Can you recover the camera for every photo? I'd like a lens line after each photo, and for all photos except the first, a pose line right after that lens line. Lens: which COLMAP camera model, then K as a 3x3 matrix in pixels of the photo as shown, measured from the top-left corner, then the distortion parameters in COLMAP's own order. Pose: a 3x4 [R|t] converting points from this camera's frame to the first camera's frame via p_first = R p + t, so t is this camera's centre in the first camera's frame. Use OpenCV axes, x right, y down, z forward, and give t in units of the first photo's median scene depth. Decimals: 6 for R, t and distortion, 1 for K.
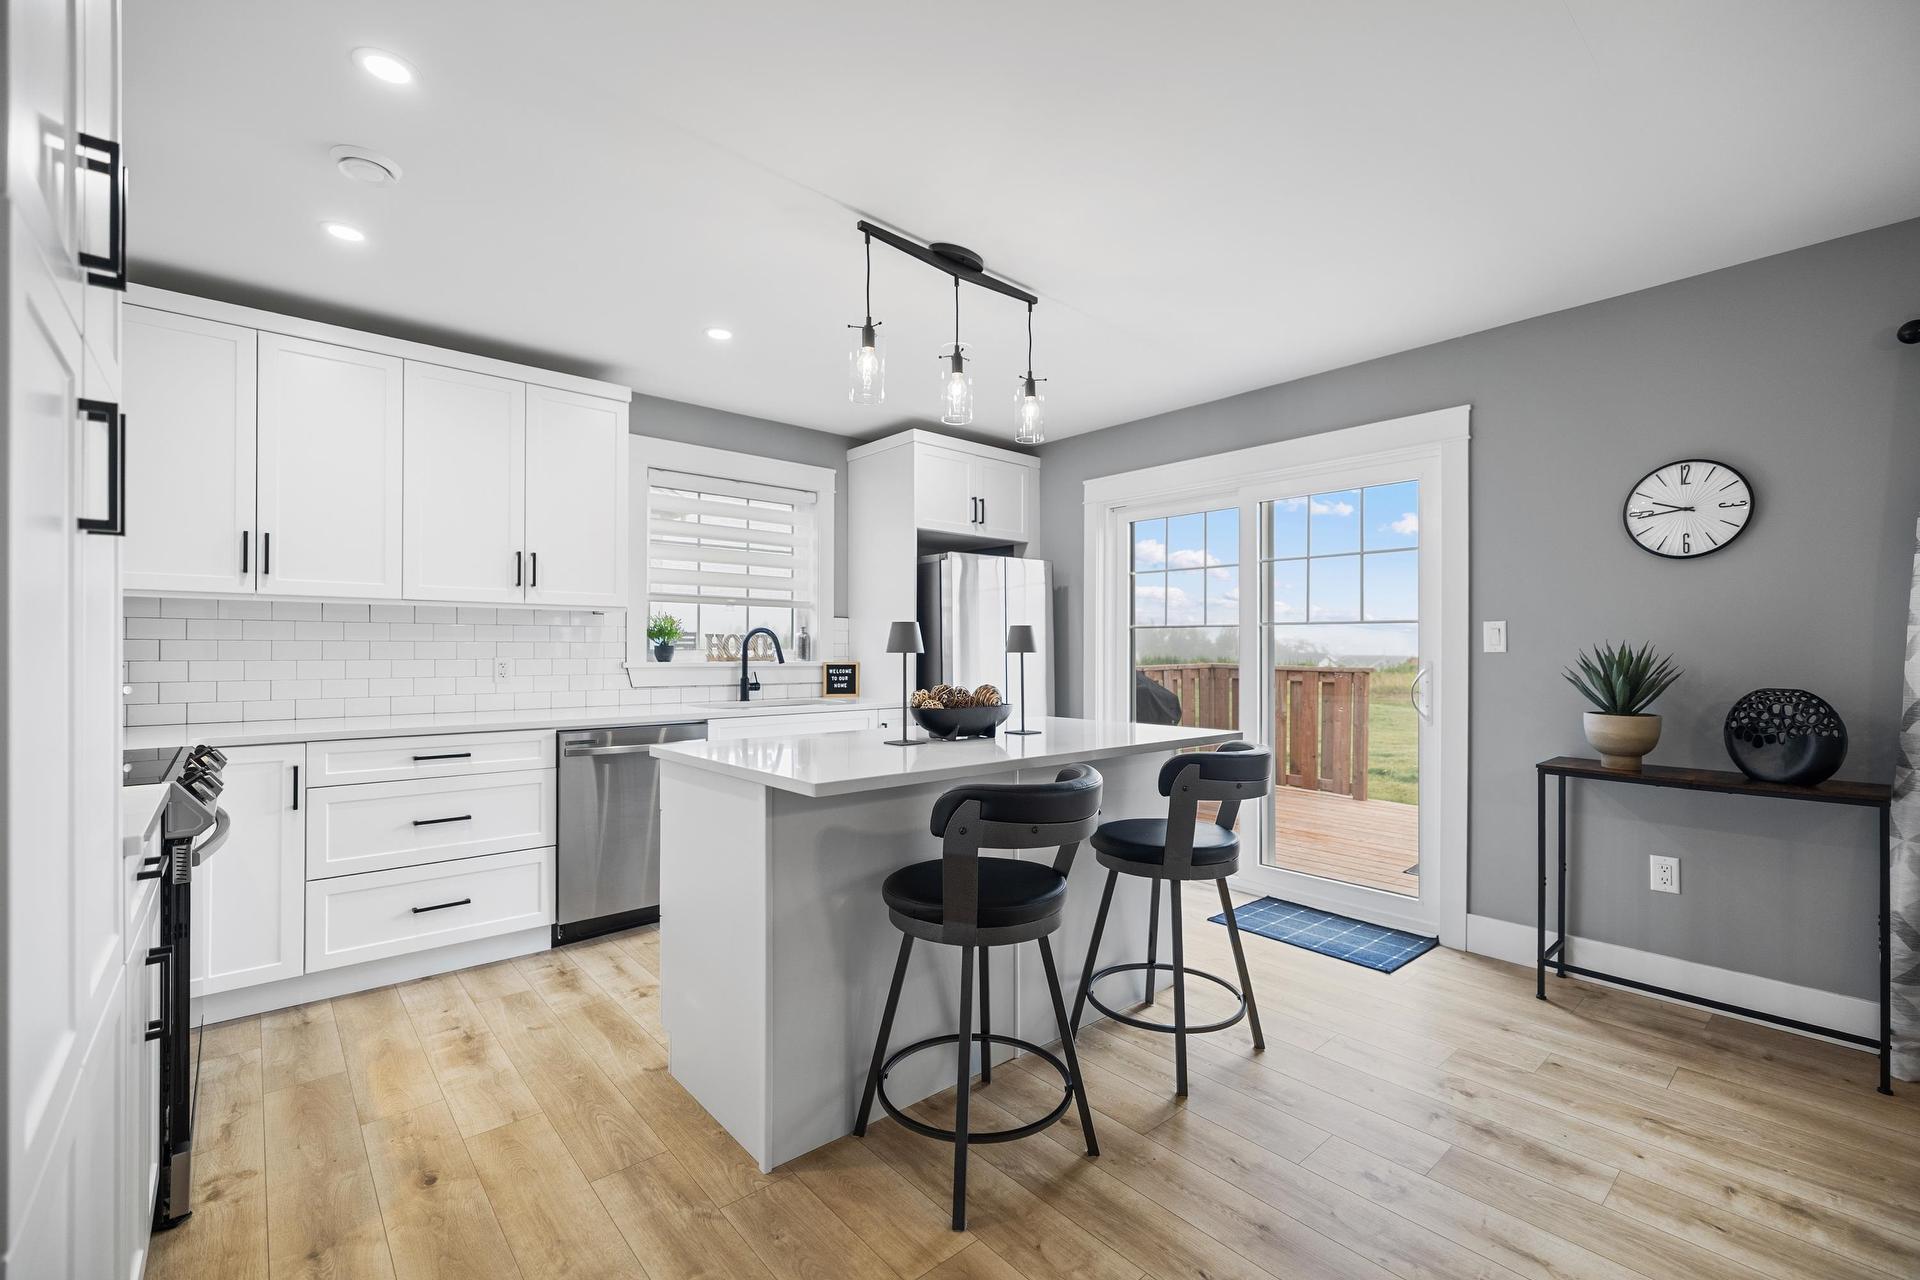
lens RADIAL K [[819.7, 0, 970.9], [0, 819.7, 646.8], [0, 0, 1]] dist [0.000498, 0.001716]
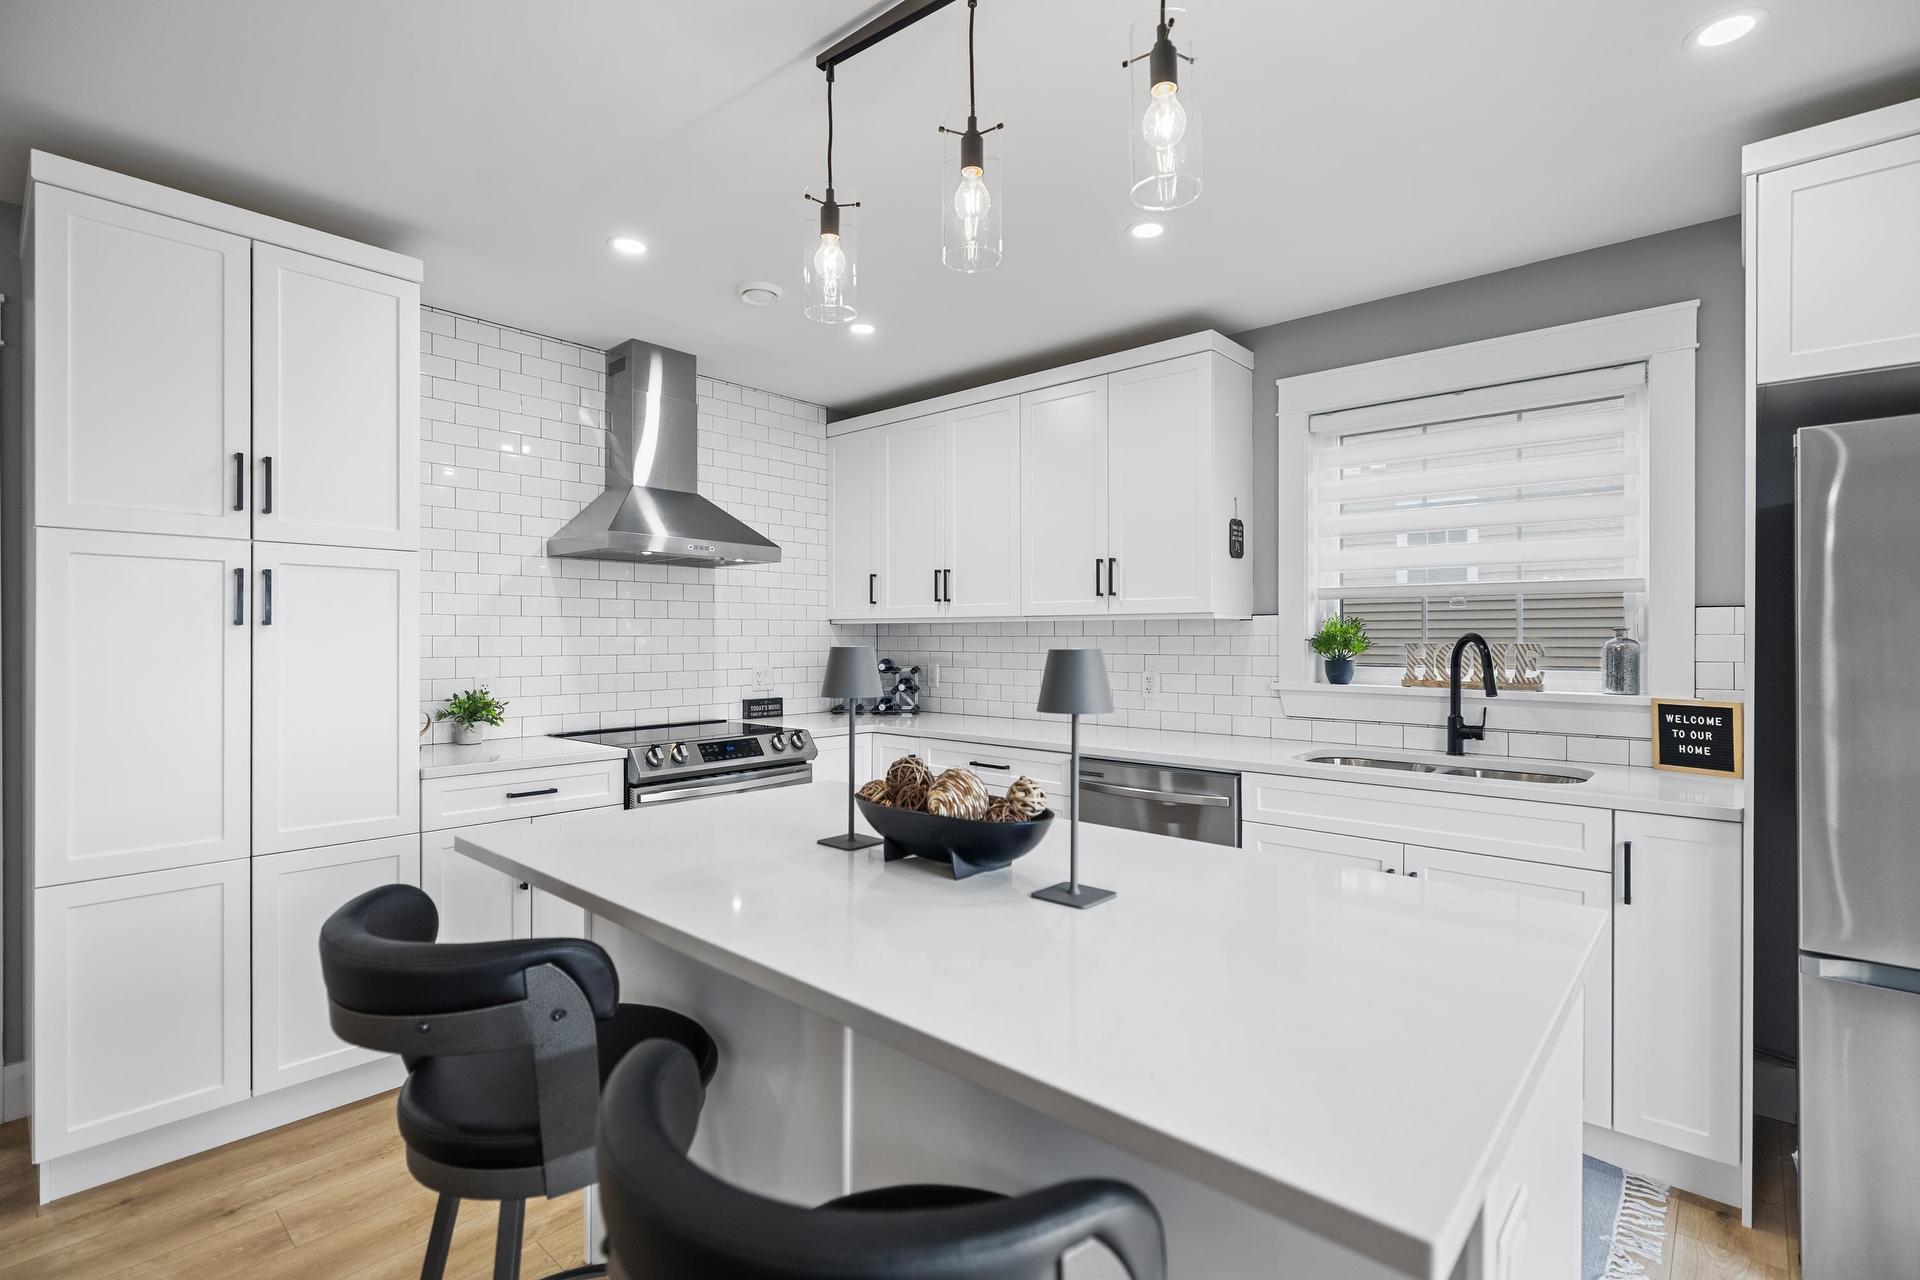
lens RADIAL K [[884.1, 0, 946.5], [0, 884.1, 637.7], [0, 0, 1]] dist [-0.004389, 0.000853]
pose [[0.108590, -0.003133, -0.994082, 0.348780], [0.002420, 0.999993, -0.002888, -0.020131], [0.994084, -0.002092, 0.108596, 0.590668]]
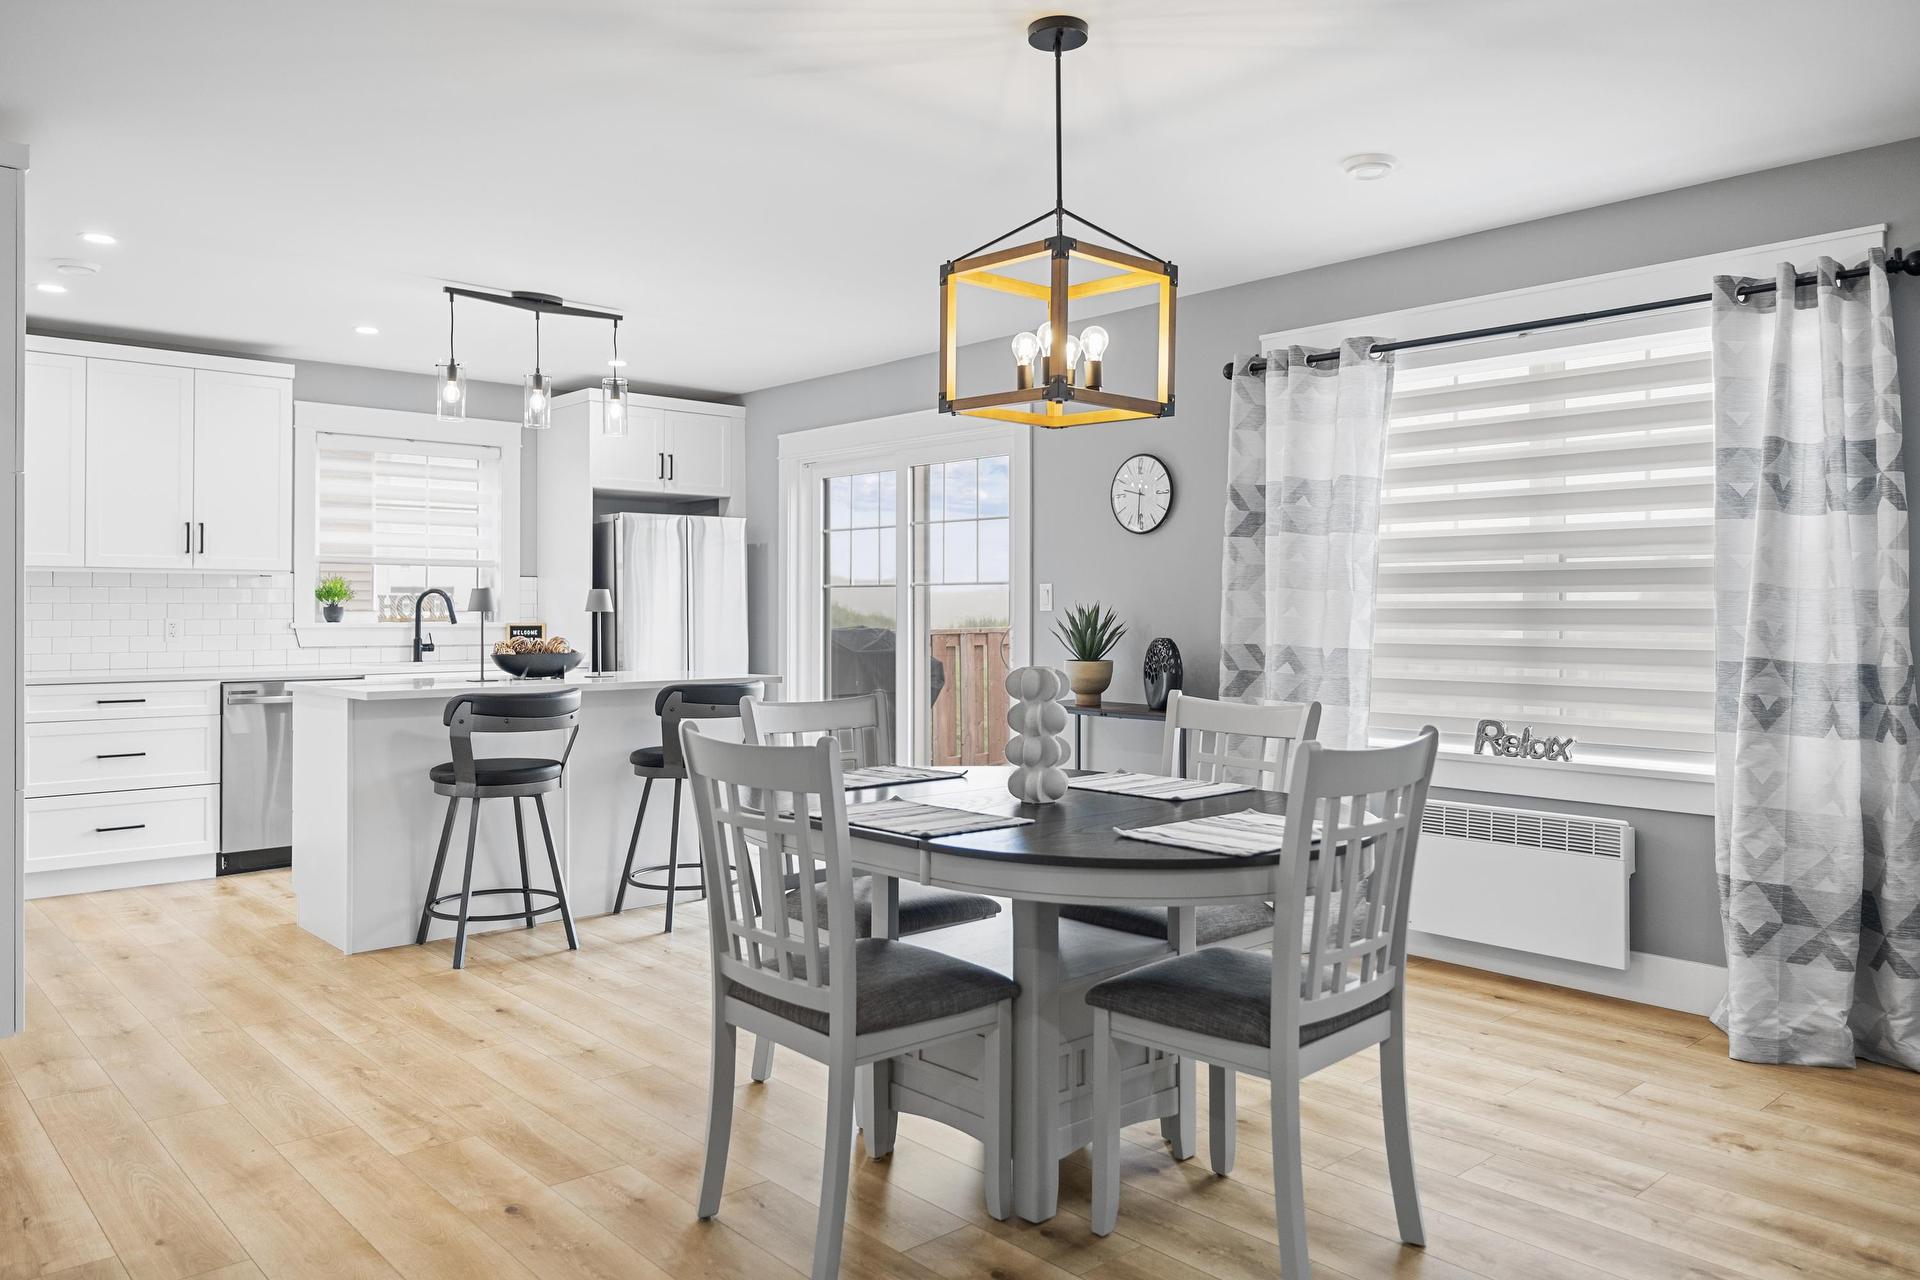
lens RADIAL K [[1351.2, 0, 981.0], [0, 1351.2, 603.2], [0, 0, 1]] dist [-0.005838, -0.002087]
pose [[0.999768, -0.002152, 0.021450, 0.395498], [0.002220, 0.999993, -0.003126, 0.001478], [-0.021443, 0.003173, 0.999765, -0.692995]]
